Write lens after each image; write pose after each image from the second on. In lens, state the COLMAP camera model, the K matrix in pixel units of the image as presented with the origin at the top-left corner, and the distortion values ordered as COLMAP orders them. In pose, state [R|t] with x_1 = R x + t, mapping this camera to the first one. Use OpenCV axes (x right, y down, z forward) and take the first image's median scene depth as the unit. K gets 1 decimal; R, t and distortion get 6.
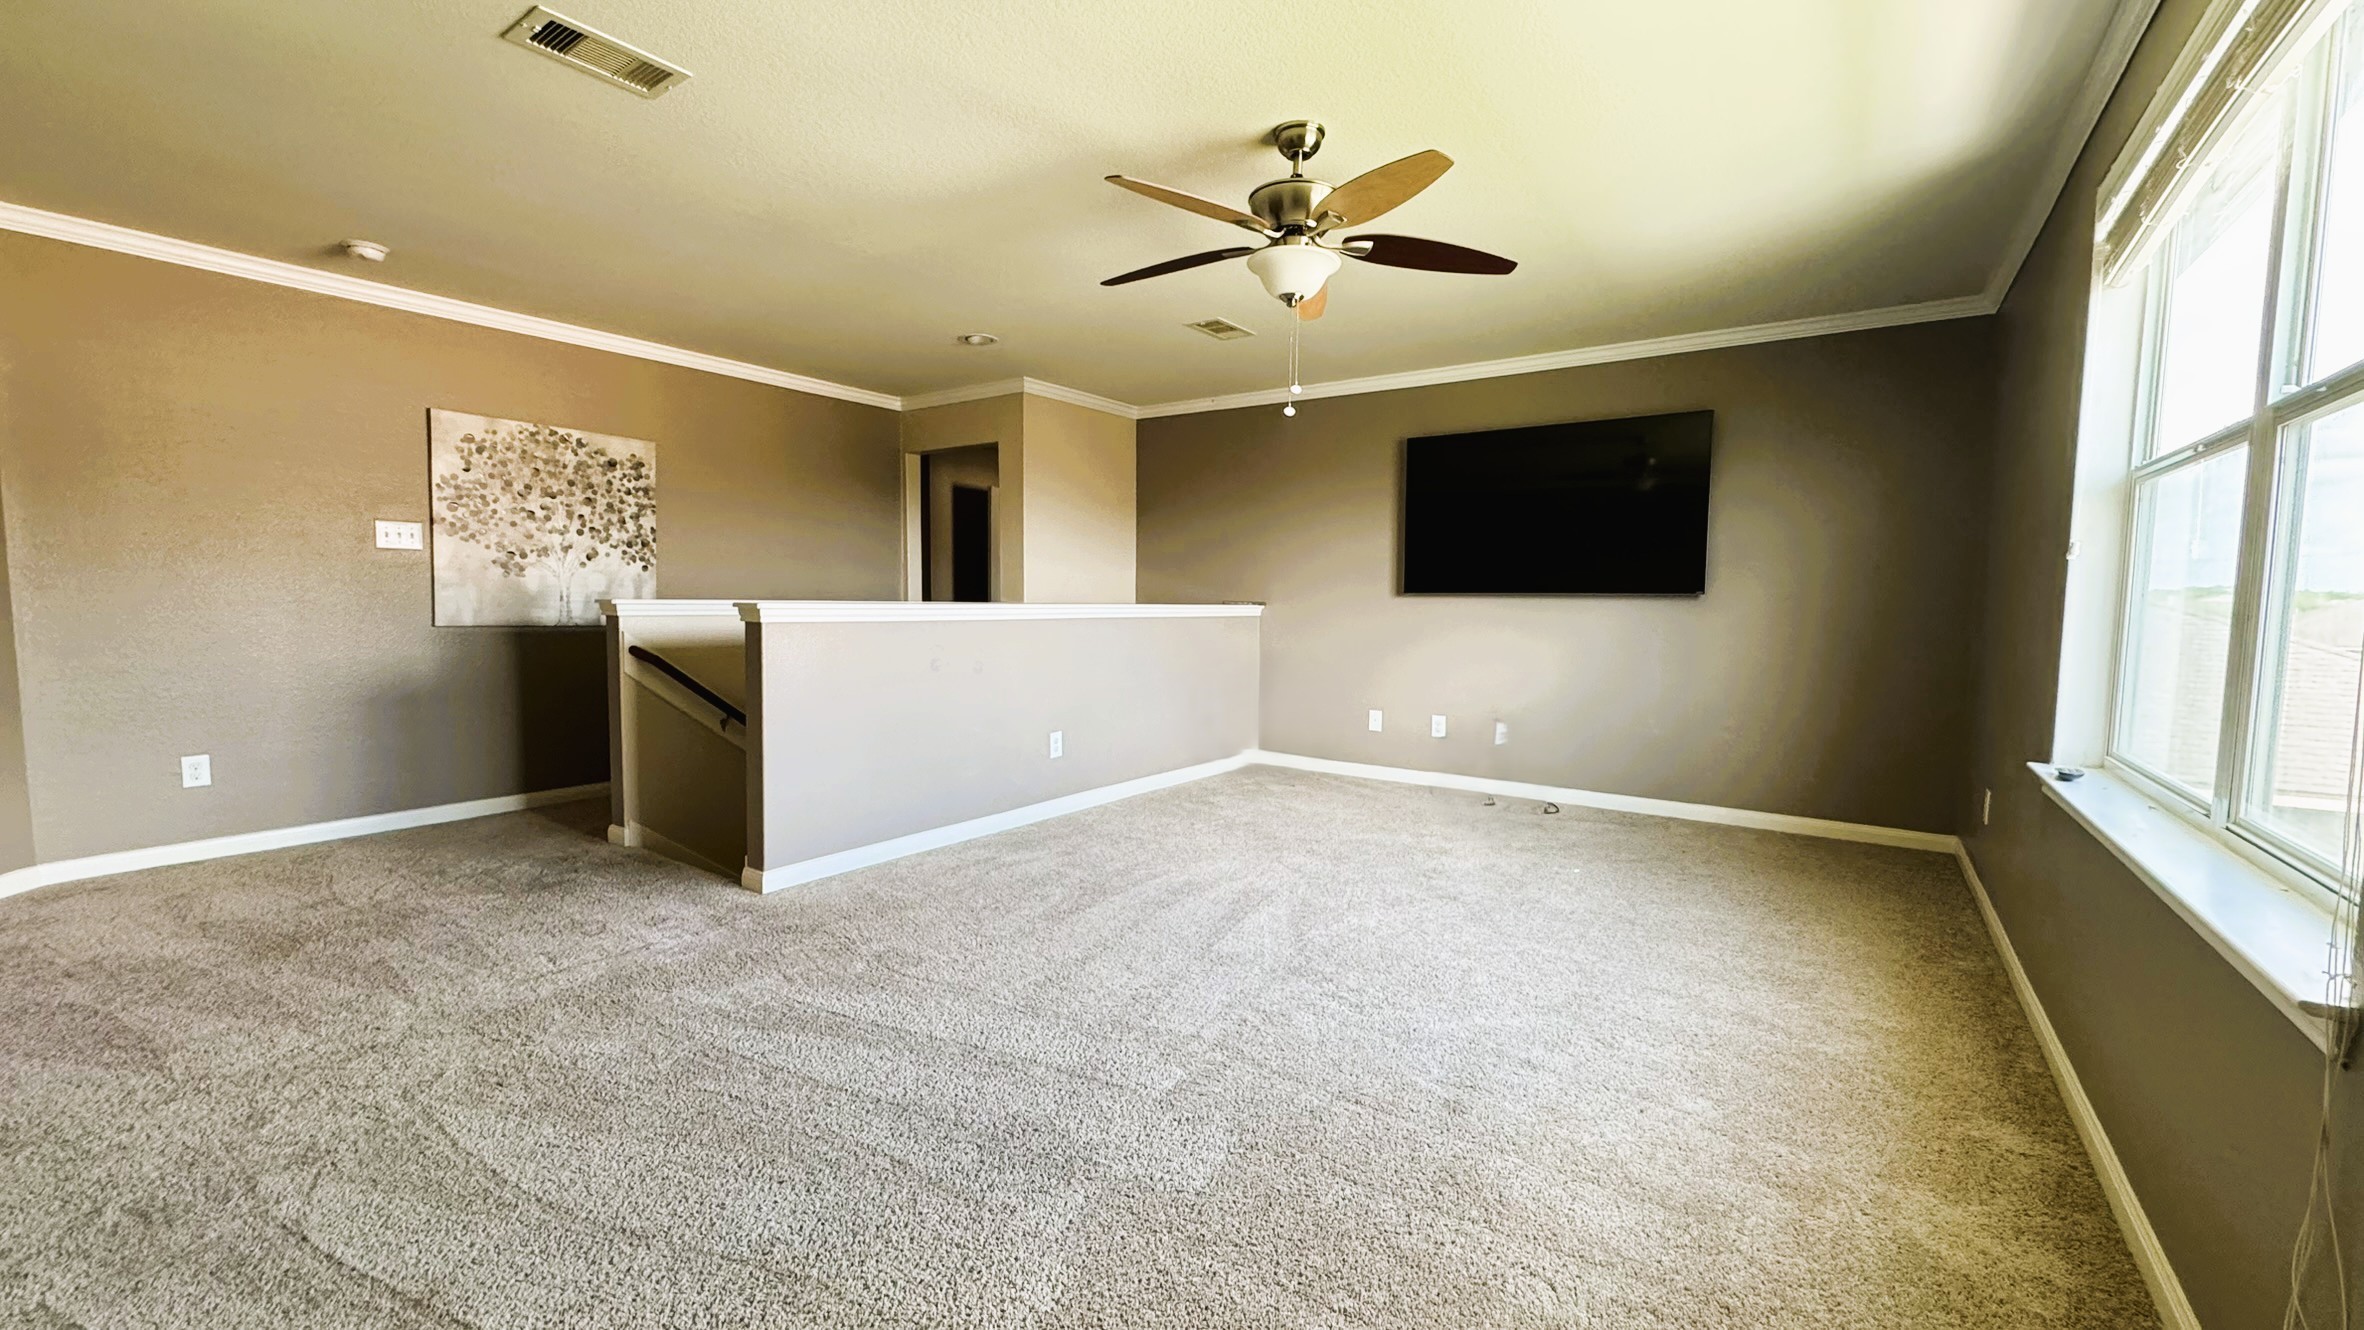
lens RADIAL K [[931.8, 0, 1188.5], [0, 931.8, 661.3], [0, 0, 1]] dist [-0.014668, 0.000660]
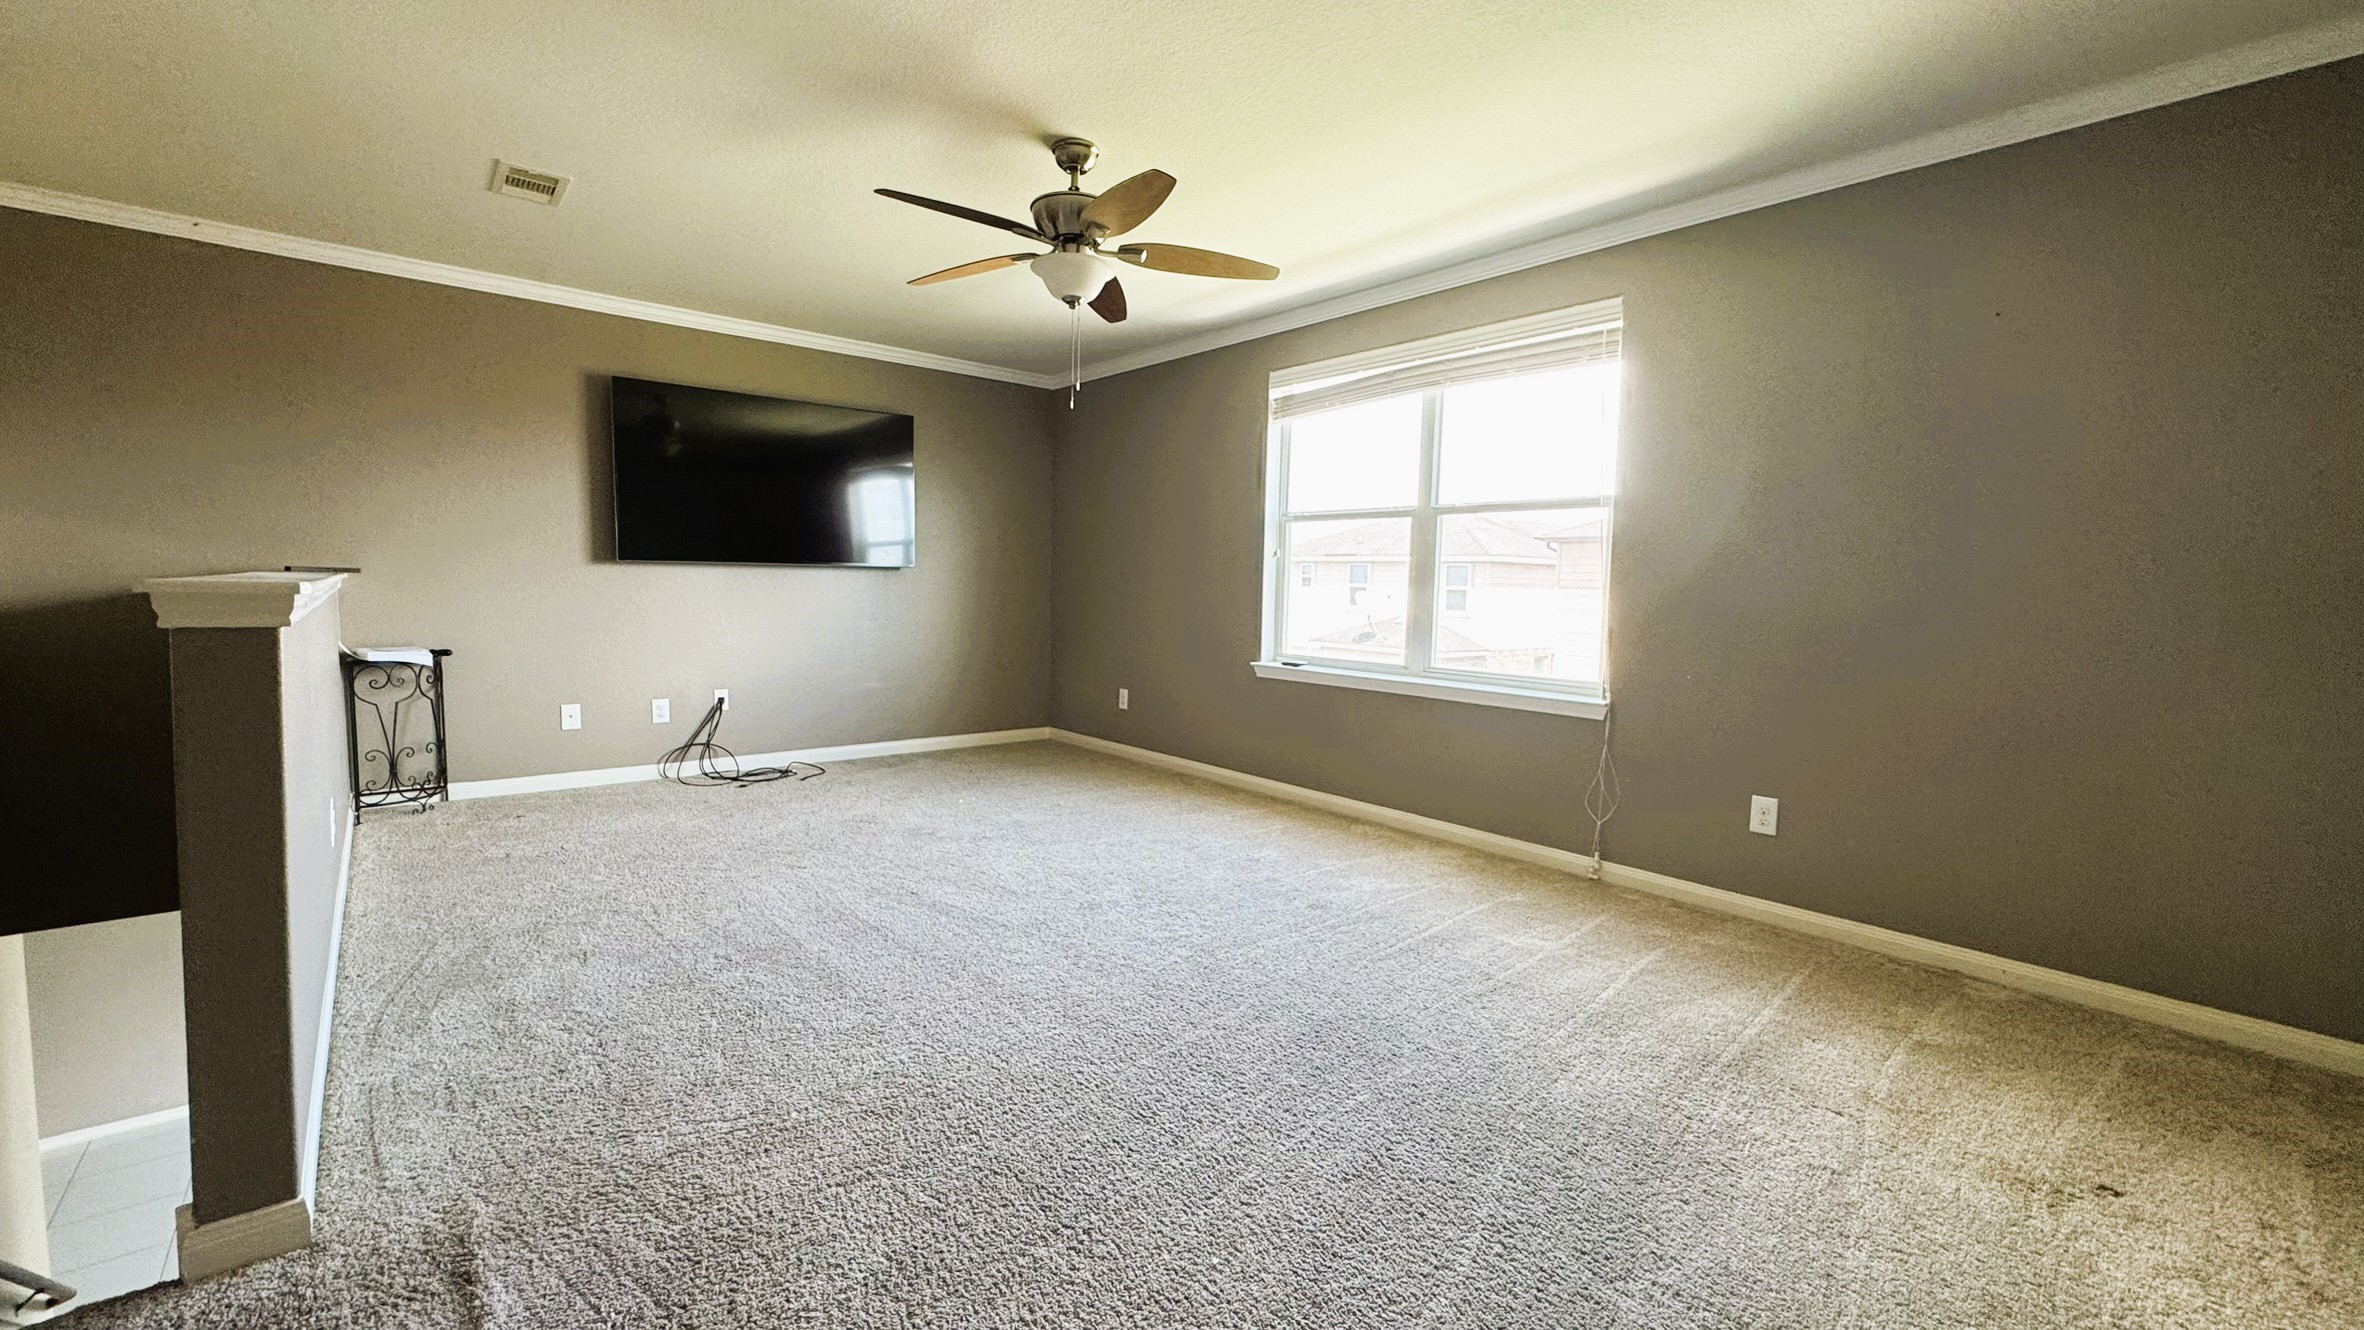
lens RADIAL K [[937.6, 0, 1178.2], [0, 937.6, 673.5], [0, 0, 1]] dist [-0.015329, 0.000591]
pose [[0.262685, -0.101650, 0.959512, -0.714267], [0.046204, 0.994620, 0.092720, -0.040401], [-0.963775, 0.019977, 0.265969, 0.451590]]
